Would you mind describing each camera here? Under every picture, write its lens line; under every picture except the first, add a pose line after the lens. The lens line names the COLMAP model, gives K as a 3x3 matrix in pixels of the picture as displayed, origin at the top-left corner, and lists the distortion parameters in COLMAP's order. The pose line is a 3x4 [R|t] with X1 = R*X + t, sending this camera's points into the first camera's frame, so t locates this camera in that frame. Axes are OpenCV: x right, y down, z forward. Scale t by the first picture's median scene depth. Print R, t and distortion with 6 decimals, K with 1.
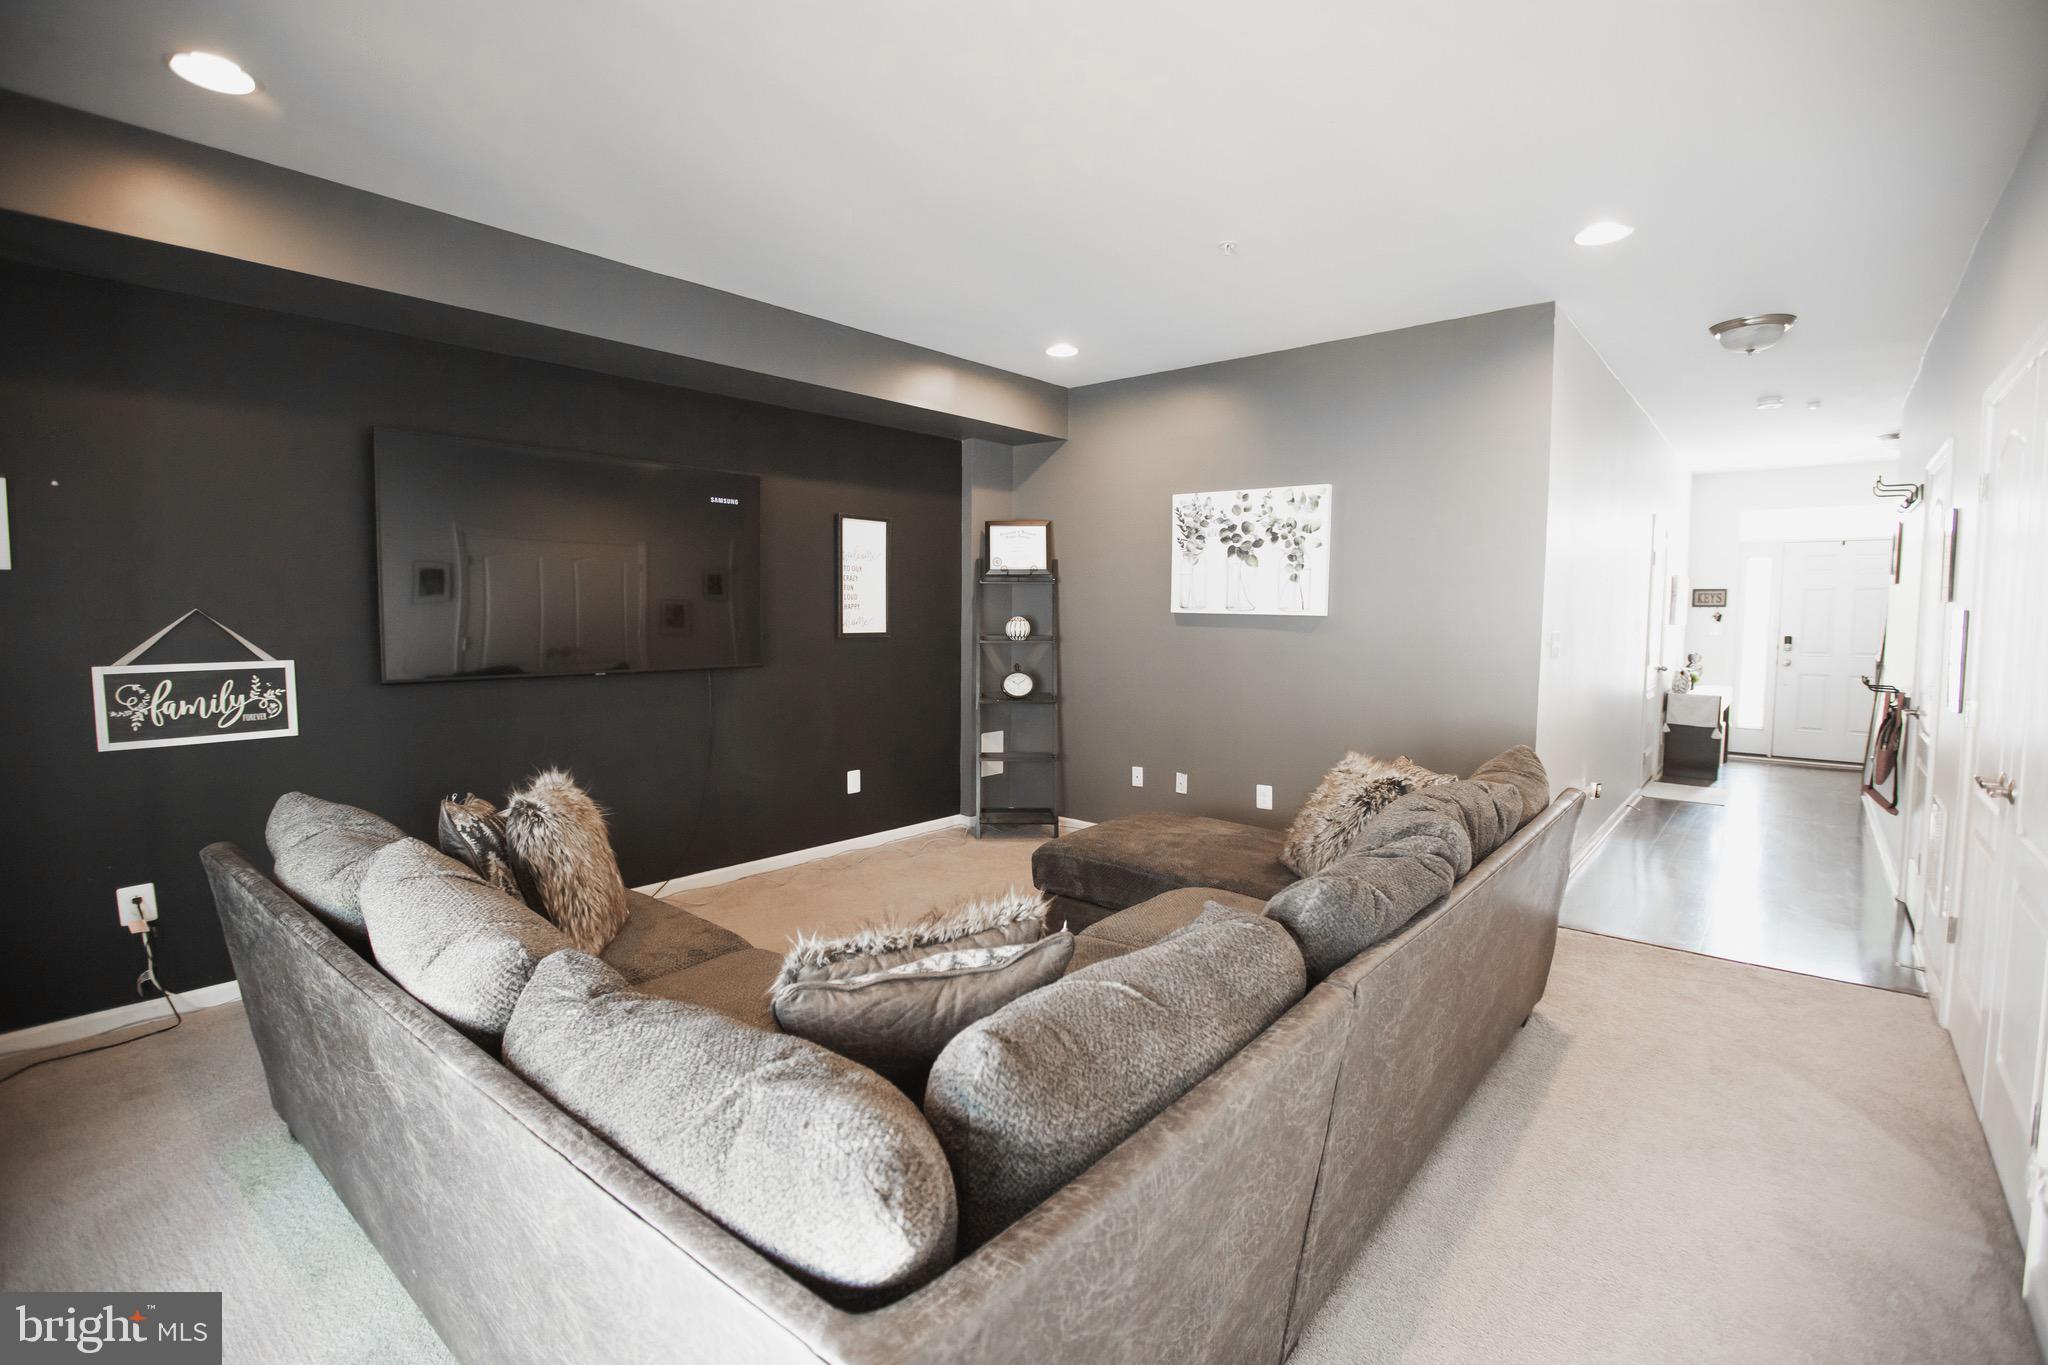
lens RADIAL K [[943.0, 0, 1020.5], [0, 943.0, 674.6], [0, 0, 1]] dist [-0.045594, 0.011948]
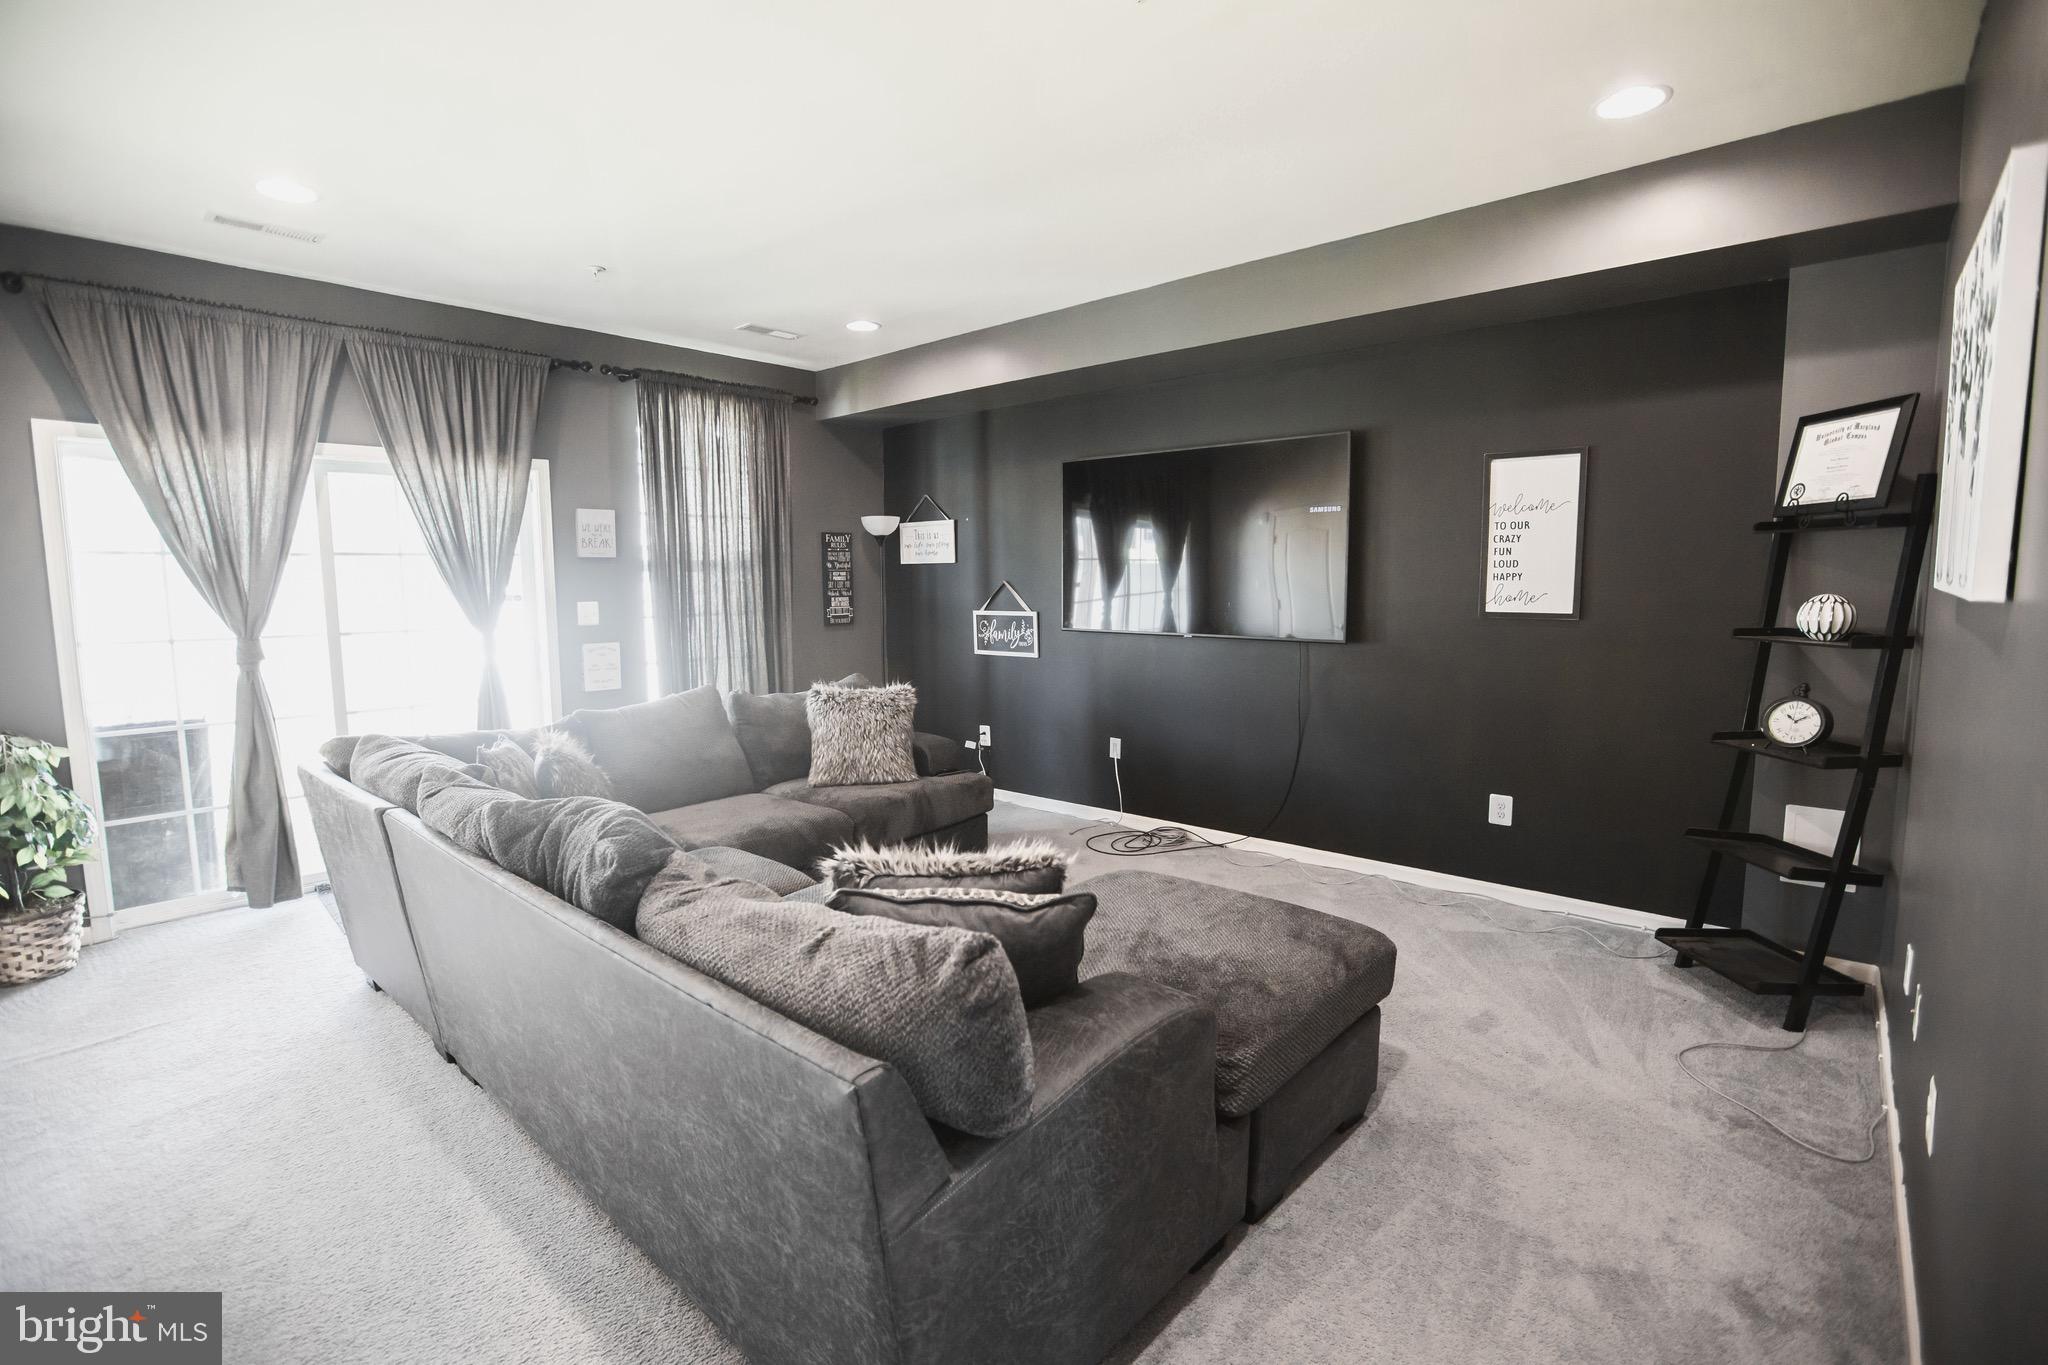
lens RADIAL K [[943.0, 0, 1018.3], [0, 943.0, 687.5], [0, 0, 1]] dist [-0.045594, 0.011948]
pose [[-0.018666, 0.109720, -0.993787, 0.908120], [-0.063838, 0.991802, 0.110700, -0.066435], [0.997786, 0.065508, -0.011509, 1.005005]]
